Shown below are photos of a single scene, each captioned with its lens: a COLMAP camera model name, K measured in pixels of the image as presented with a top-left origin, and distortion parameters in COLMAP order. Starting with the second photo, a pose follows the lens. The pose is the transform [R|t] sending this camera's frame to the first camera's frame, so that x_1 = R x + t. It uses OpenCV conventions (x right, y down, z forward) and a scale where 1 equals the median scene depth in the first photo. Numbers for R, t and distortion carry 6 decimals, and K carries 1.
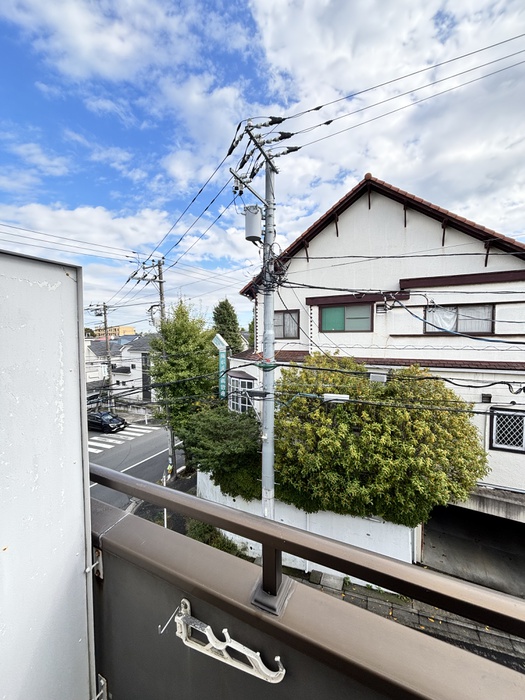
lens RADIAL K [[282.8, 0, 266.4], [0, 282.8, 356.4], [0, 0, 1]] dist [0.000606, -0.000524]
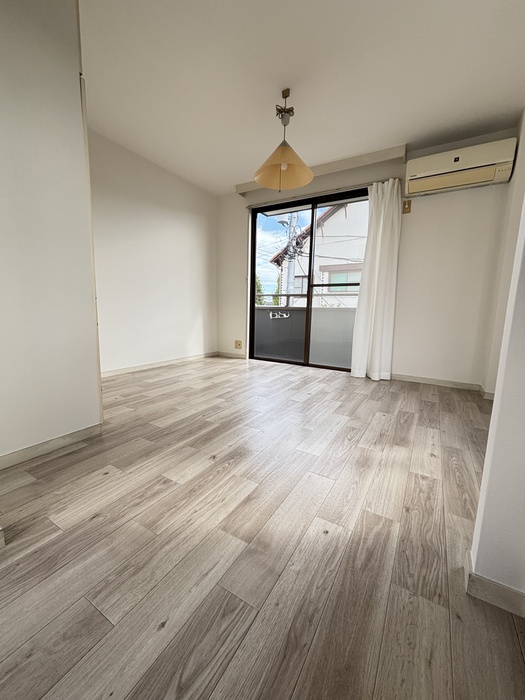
lens RADIAL K [[282.8, 0, 260.7], [0, 282.8, 352.7], [0, 0, 1]] dist [0.000606, -0.000524]
pose [[0.995206, 0.040641, -0.088956, -0.000475], [-0.033862, 0.996500, 0.076433, 0.097696], [0.091751, -0.073054, 0.993099, -0.337884]]
